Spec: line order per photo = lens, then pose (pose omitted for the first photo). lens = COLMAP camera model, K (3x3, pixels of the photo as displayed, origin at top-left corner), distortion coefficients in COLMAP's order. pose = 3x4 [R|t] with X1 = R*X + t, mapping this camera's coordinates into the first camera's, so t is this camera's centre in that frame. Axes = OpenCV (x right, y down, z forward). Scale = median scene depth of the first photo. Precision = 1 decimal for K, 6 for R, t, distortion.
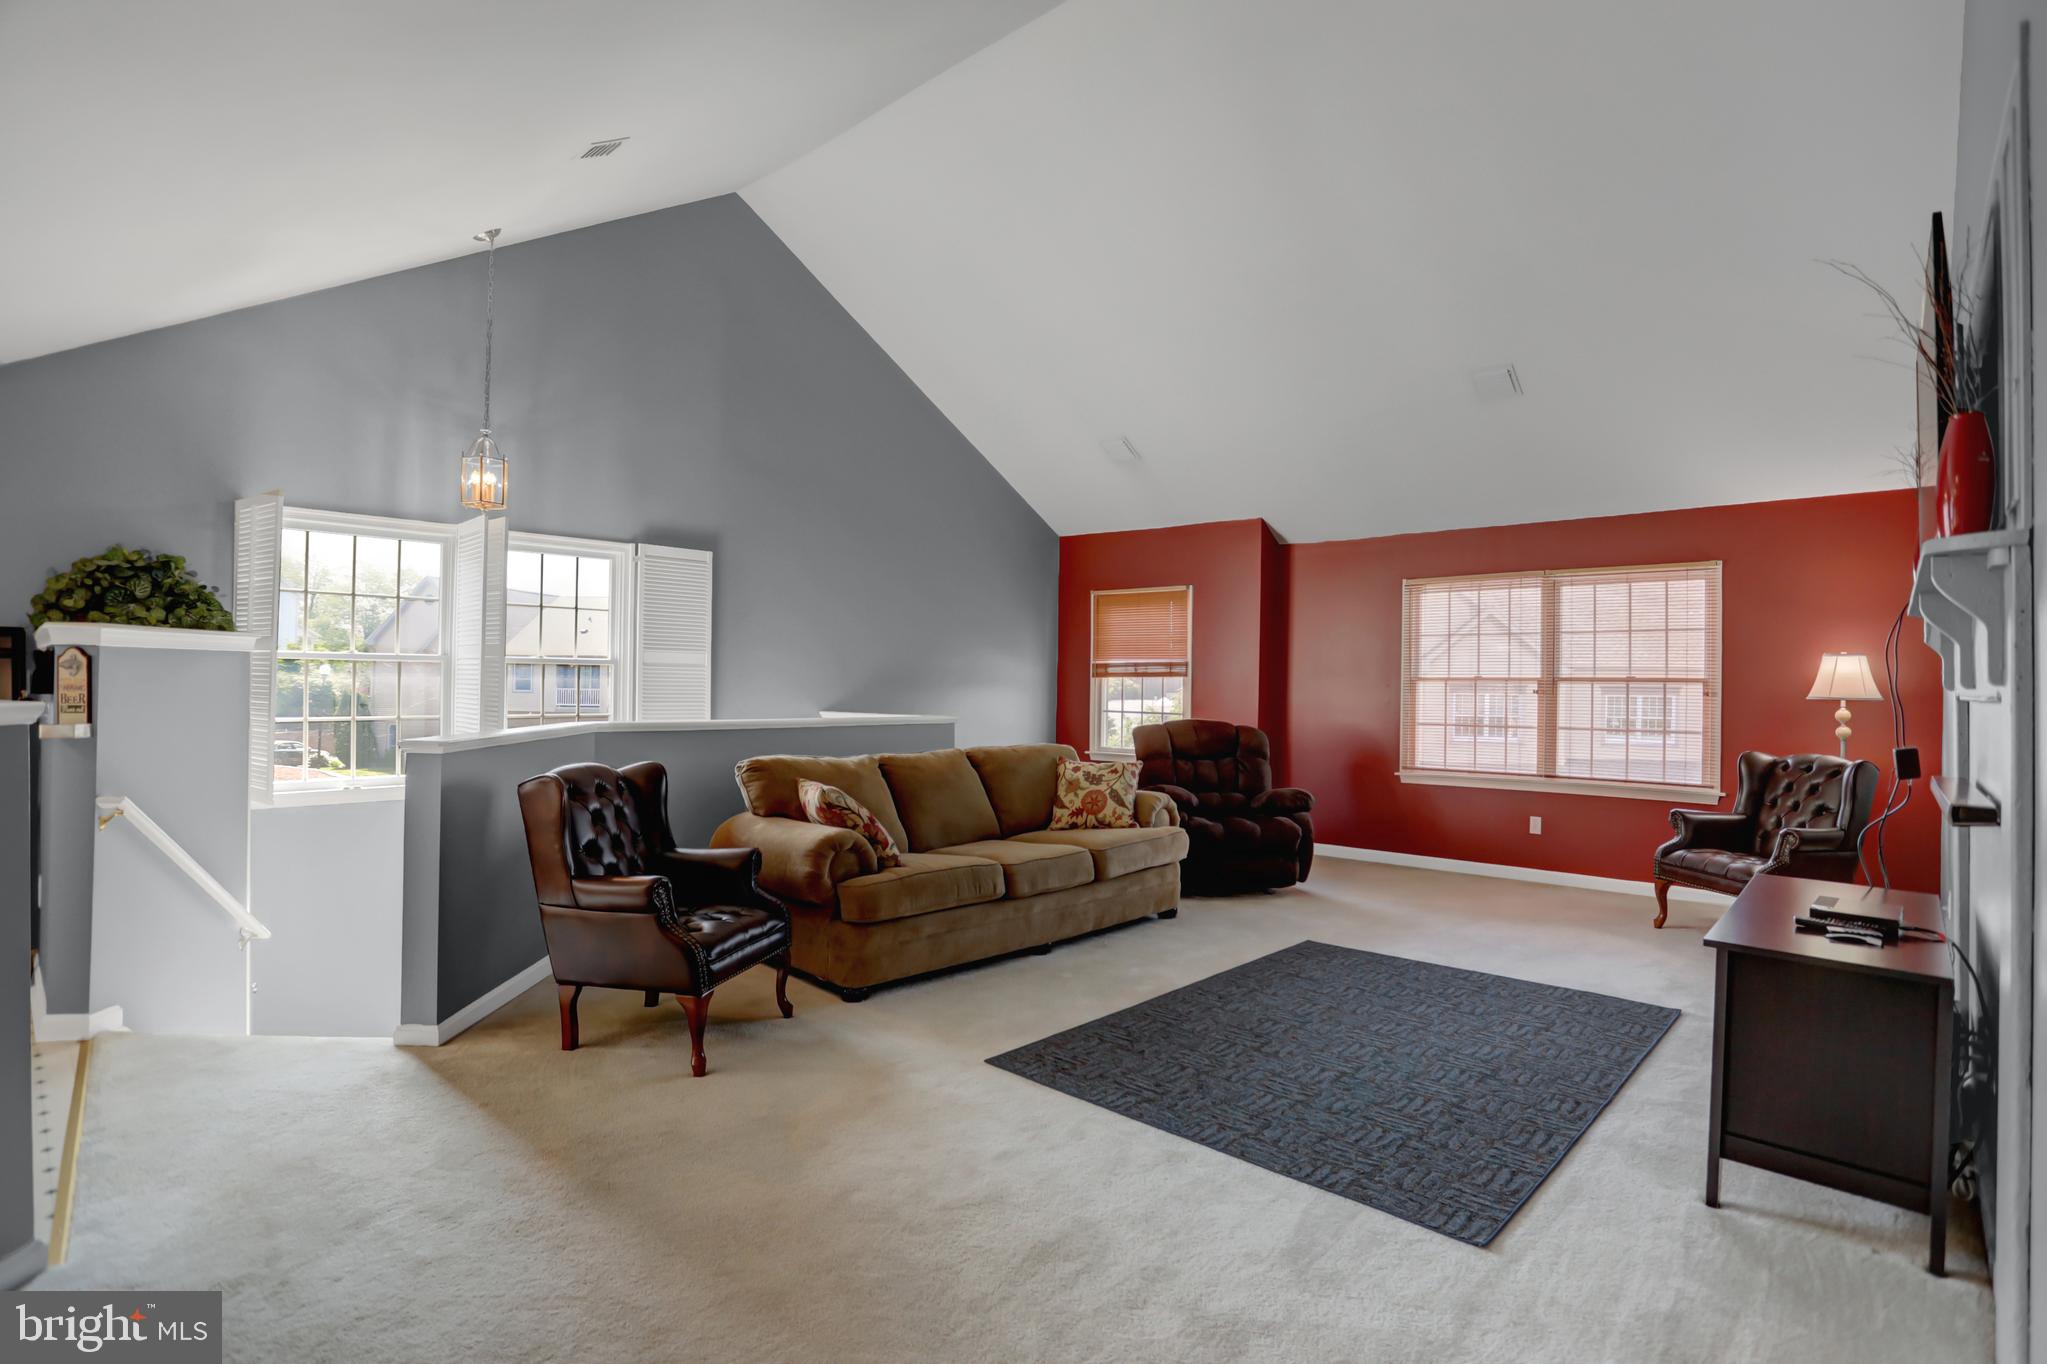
lens RADIAL K [[991.4, 0, 1023.5], [0, 991.4, 682.0], [0, 0, 1]] dist [-0.073280, 0.028278]
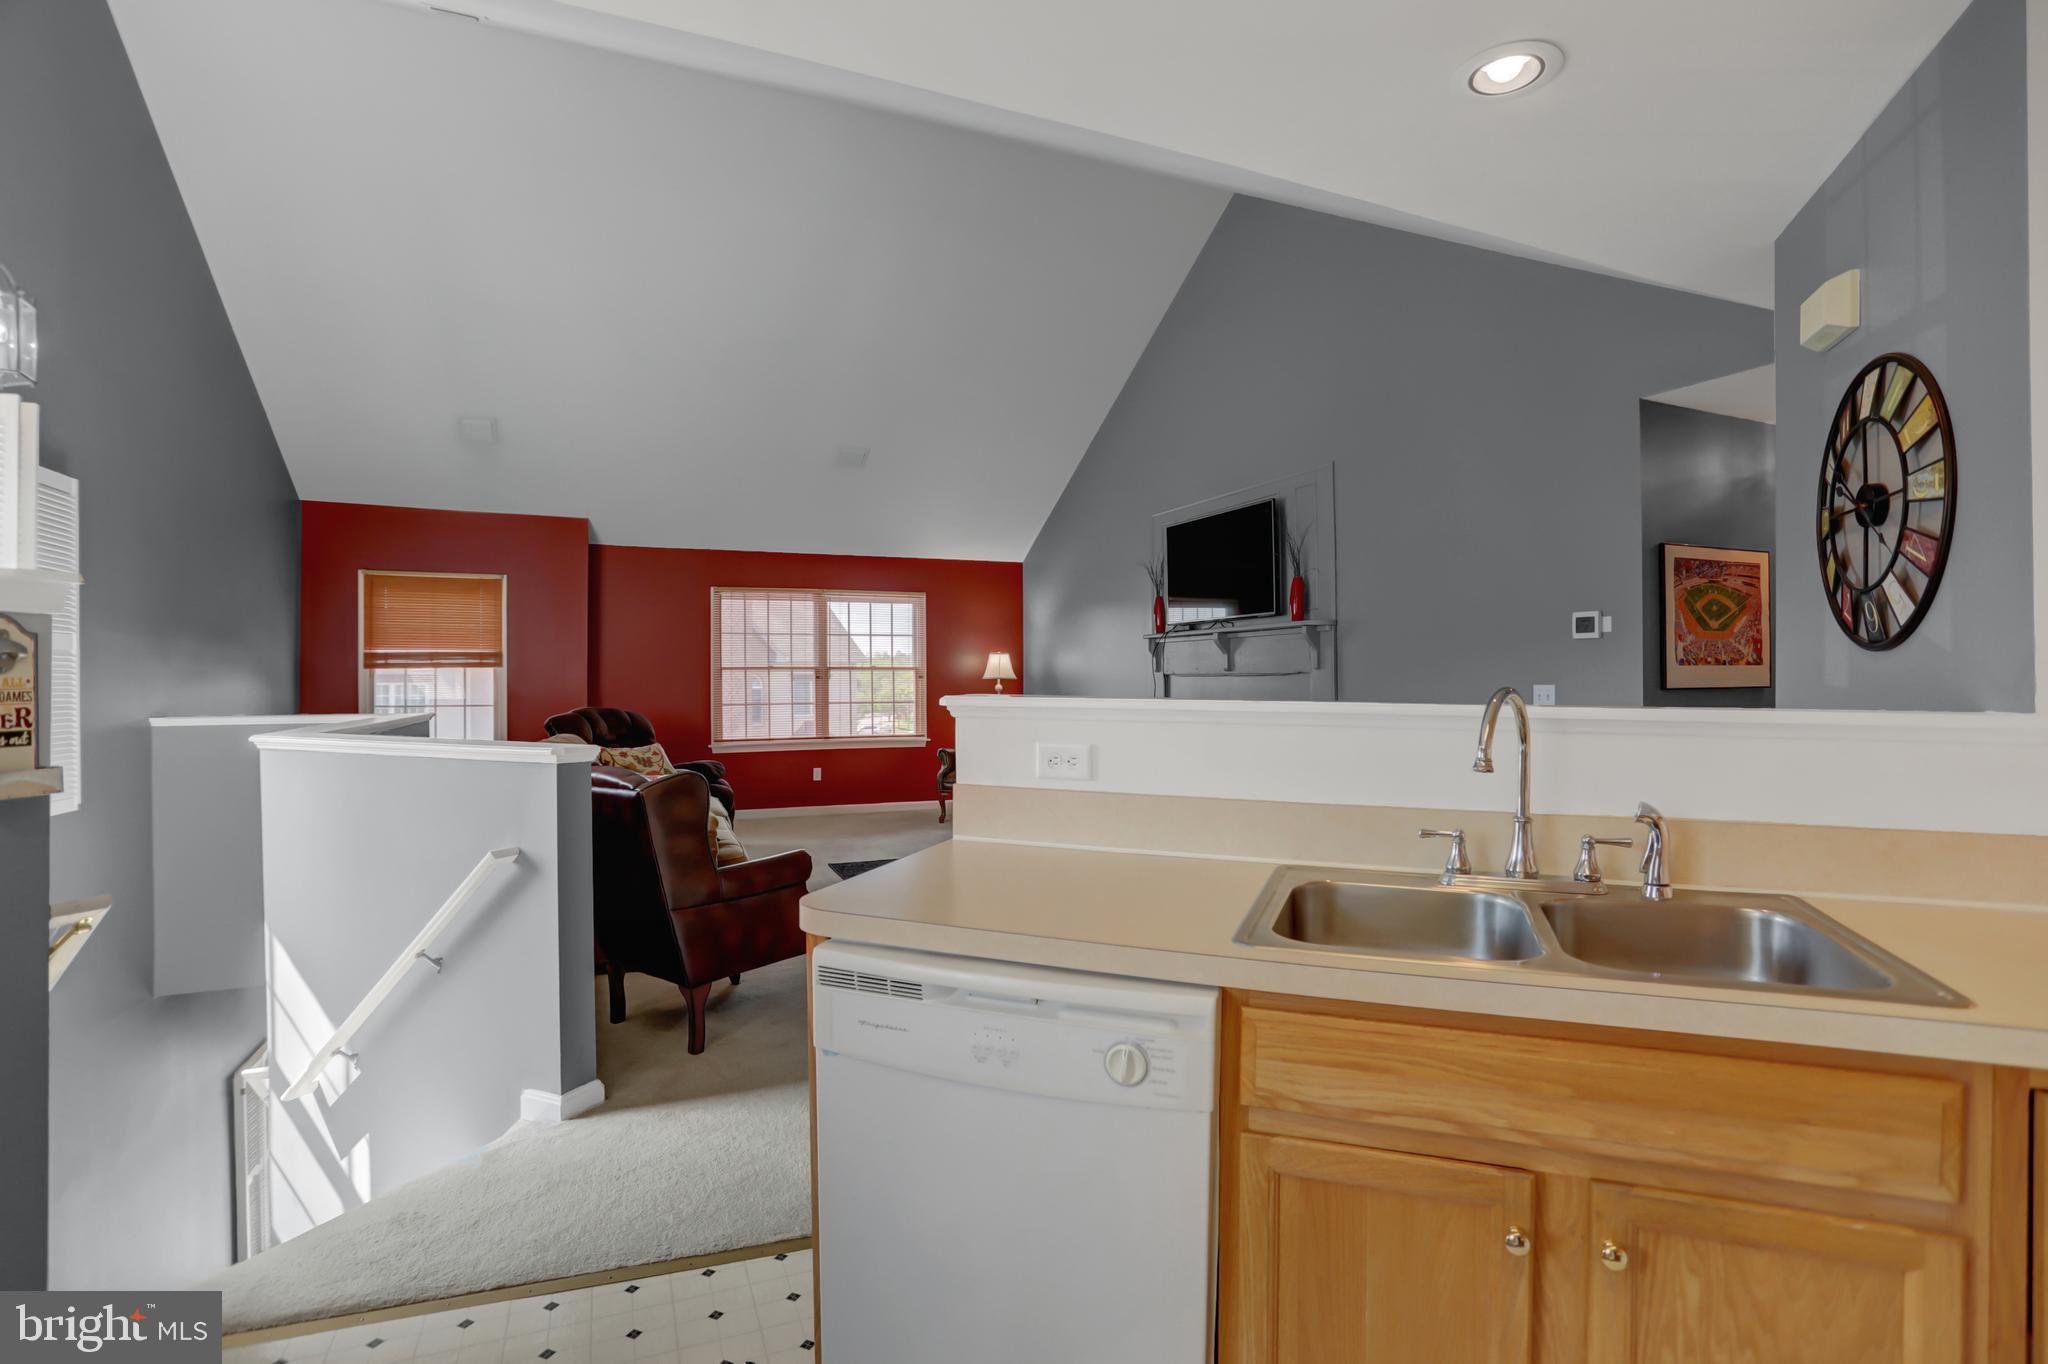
lens RADIAL K [[991.9, 0, 1024.0], [0, 991.9, 682.0], [0, 0, 1]] dist [-0.073280, 0.028278]
pose [[0.408528, -0.016455, 0.912597, -0.628856], [0.006117, 0.999864, 0.015291, -0.002910], [-0.912725, -0.000664, 0.408574, 0.159425]]
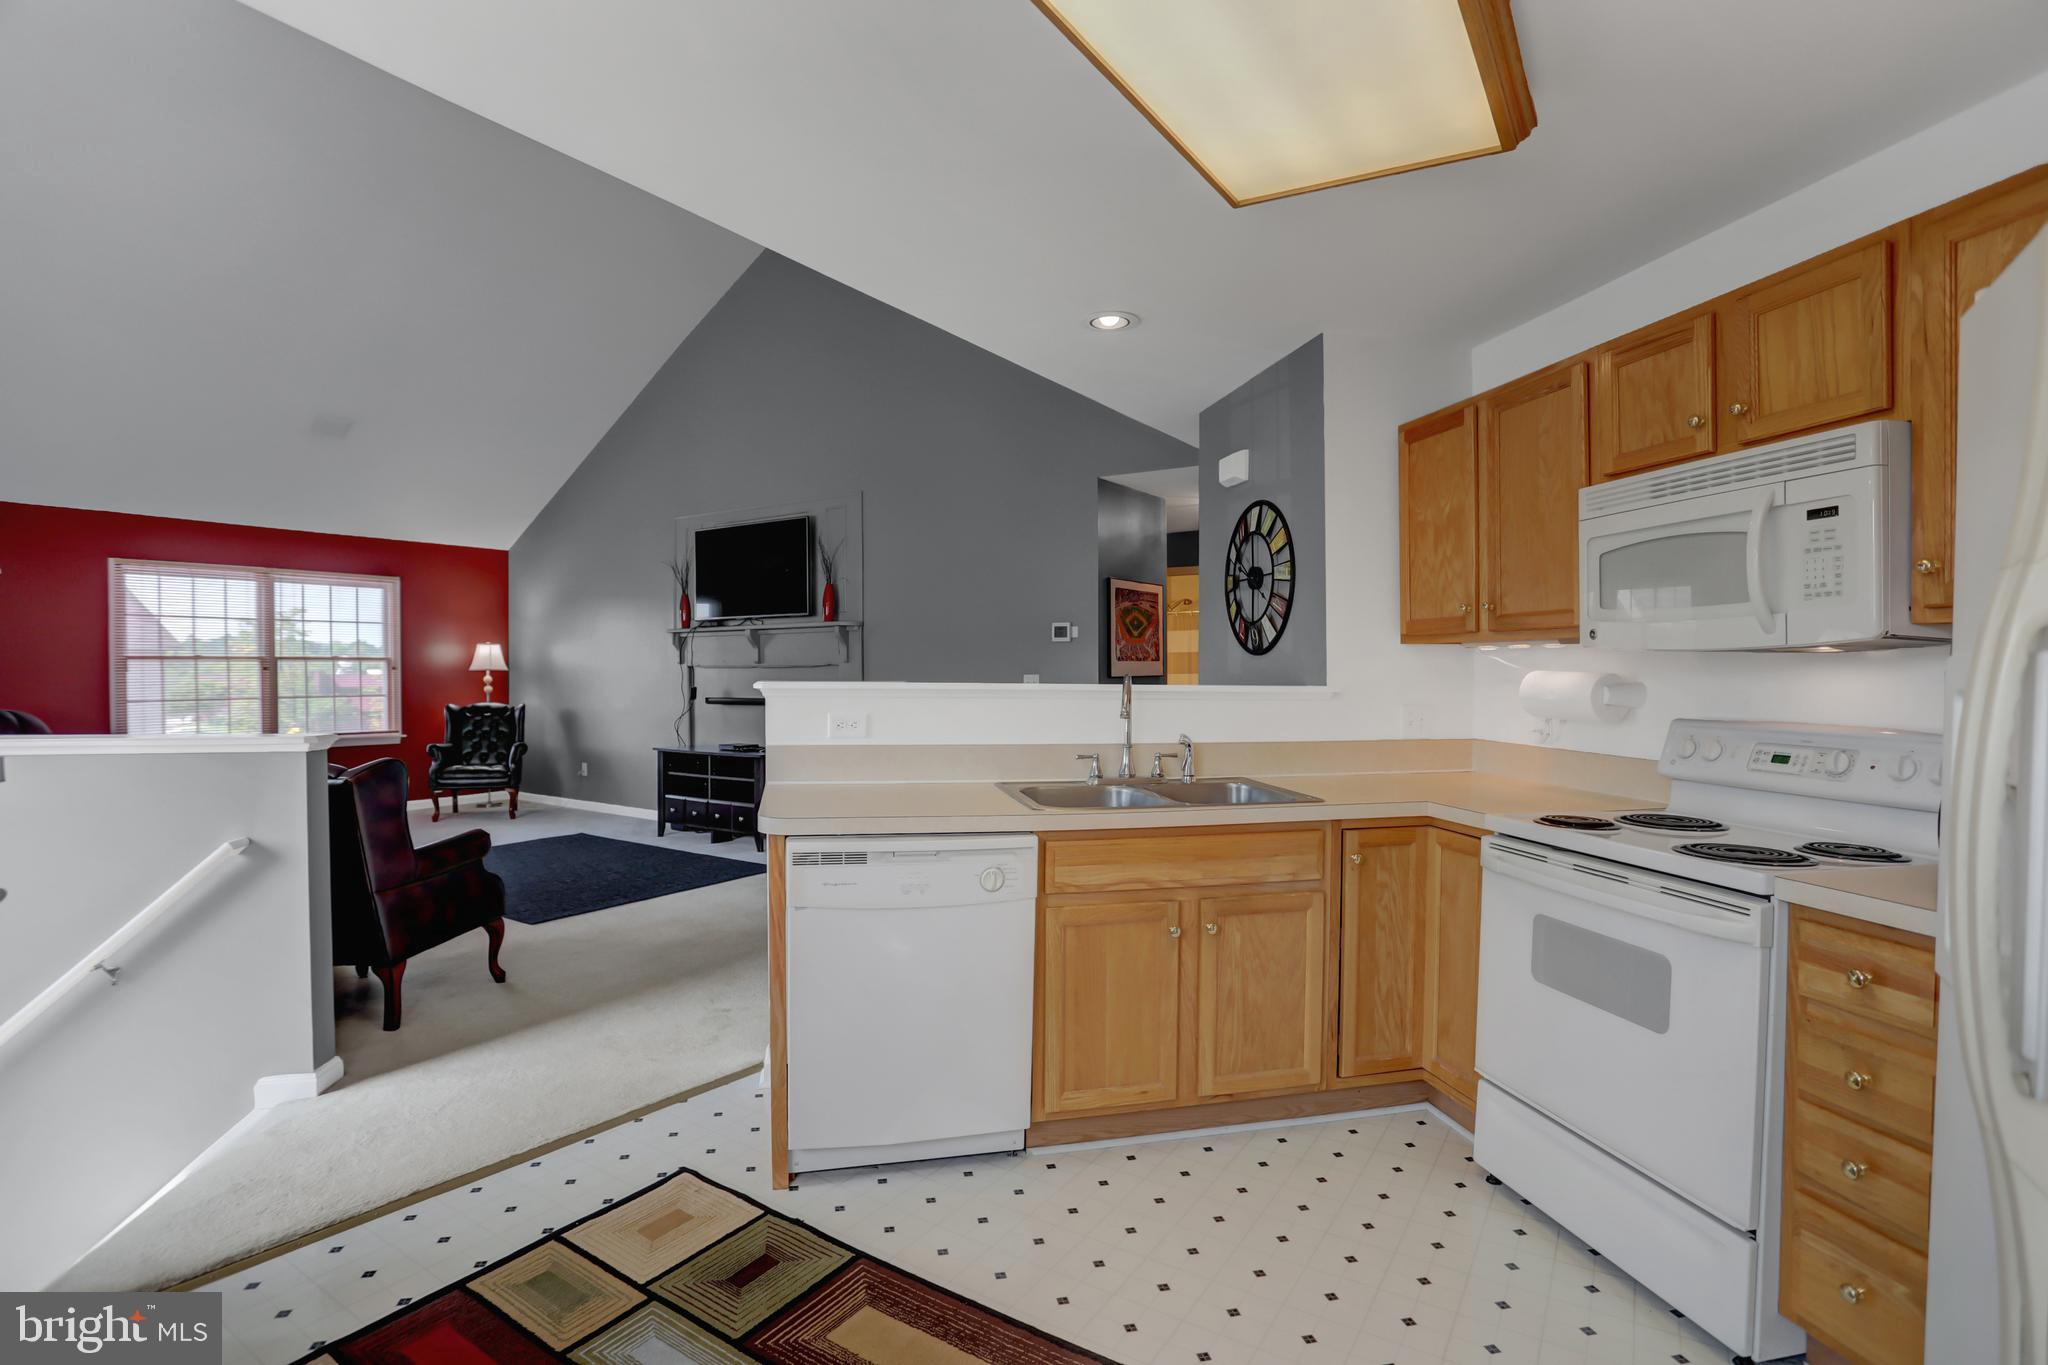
lens RADIAL K [[991.9, 0, 1024.0], [0, 991.9, 682.5], [0, 0, 1]] dist [-0.073280, 0.028278]
pose [[-0.163914, -0.025555, 0.986144, -0.794617], [-0.002085, 0.999671, 0.025559, -0.004873], [-0.986472, 0.002133, -0.163913, 0.264553]]
